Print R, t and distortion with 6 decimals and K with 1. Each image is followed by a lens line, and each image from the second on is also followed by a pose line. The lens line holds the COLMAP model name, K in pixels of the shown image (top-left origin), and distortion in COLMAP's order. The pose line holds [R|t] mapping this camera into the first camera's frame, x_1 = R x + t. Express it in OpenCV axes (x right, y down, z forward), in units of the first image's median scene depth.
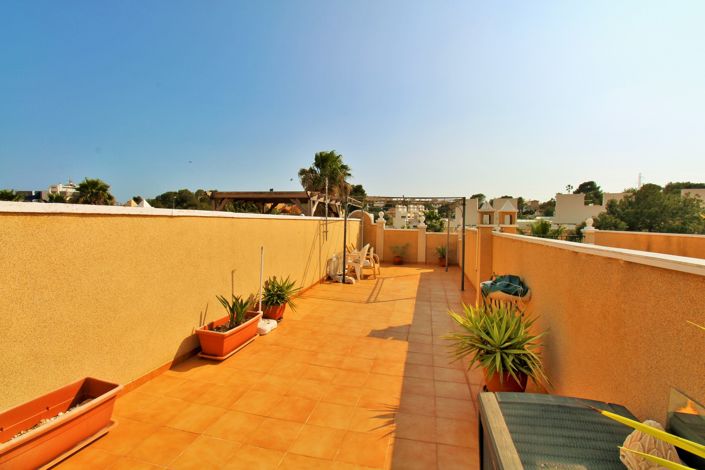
lens RADIAL K [[331.5, 0, 353.8], [0, 331.5, 225.4], [0, 0, 1]] dist [-0.001242, -0.000703]
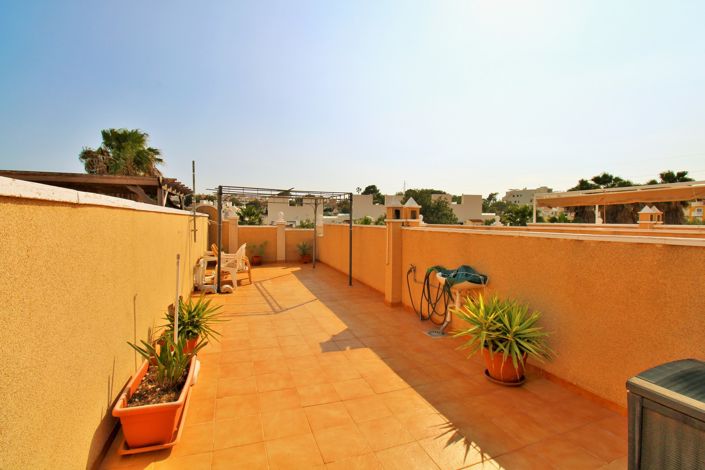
lens RADIAL K [[330.5, 0, 362.2], [0, 330.5, 228.9], [0, 0, 1]] dist [-0.018581, -0.000873]
pose [[0.827754, -0.021495, 0.560679, -0.147698], [0.009795, 0.999667, 0.023865, 0.000913], [-0.561006, -0.014262, 0.827689, 0.110883]]
